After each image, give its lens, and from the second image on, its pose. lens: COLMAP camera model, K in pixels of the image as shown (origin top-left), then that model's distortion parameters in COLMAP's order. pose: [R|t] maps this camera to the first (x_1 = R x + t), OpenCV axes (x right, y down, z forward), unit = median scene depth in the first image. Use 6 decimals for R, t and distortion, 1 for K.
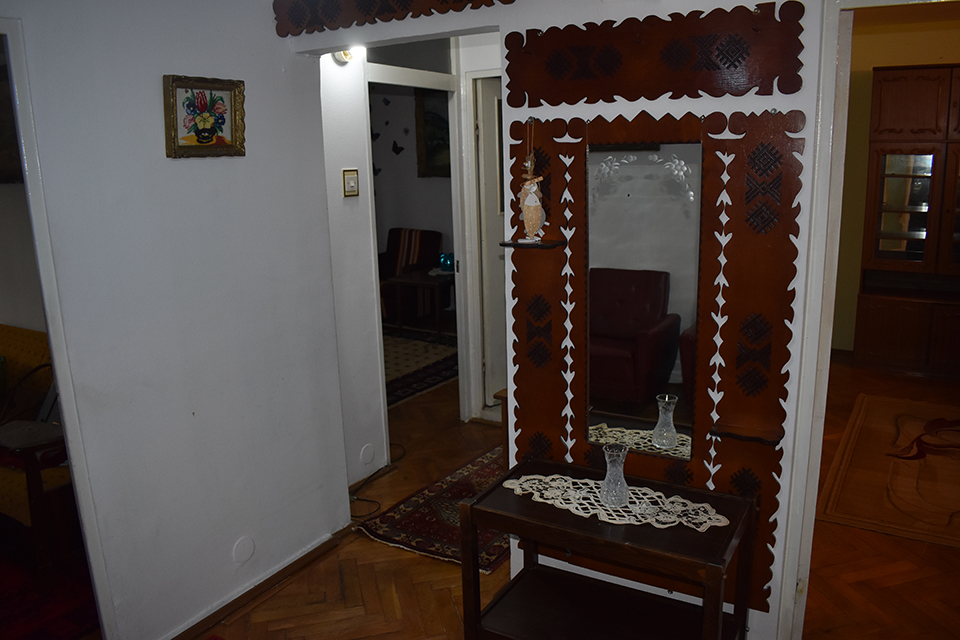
lens RADIAL K [[733.9, 0, 480.0], [0, 733.9, 320.0], [0, 0, 1]] dist [-0.104888, 0.020114]
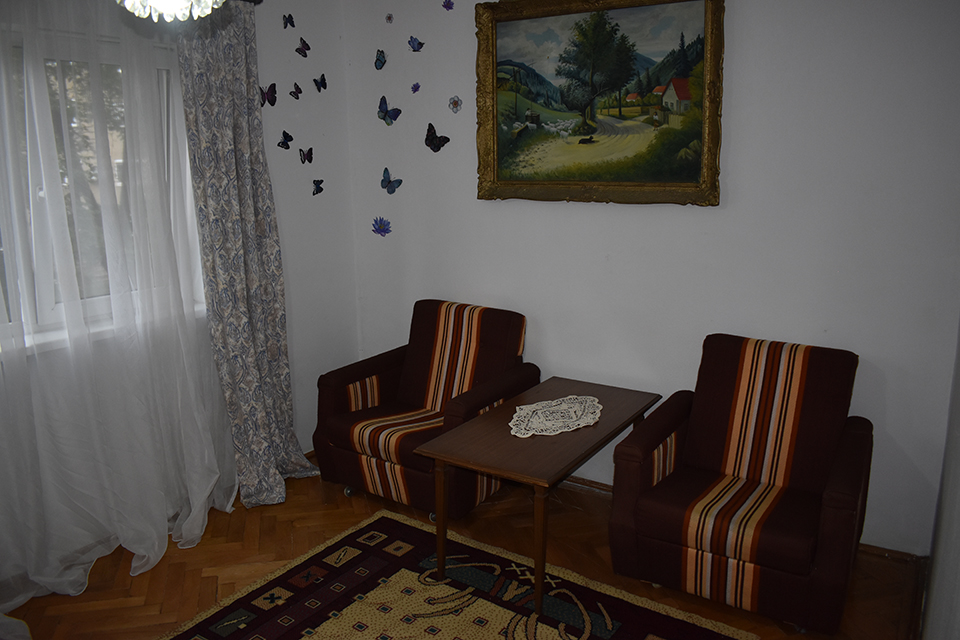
lens RADIAL K [[733.9, 0, 480.0], [0, 733.9, 320.0], [0, 0, 1]] dist [-0.104888, 0.020114]
pose [[0.999547, 0.019578, -0.022877, -0.071469], [-0.019888, 0.999712, -0.013414, -0.109508], [0.022608, 0.013863, 0.999648, 0.520661]]
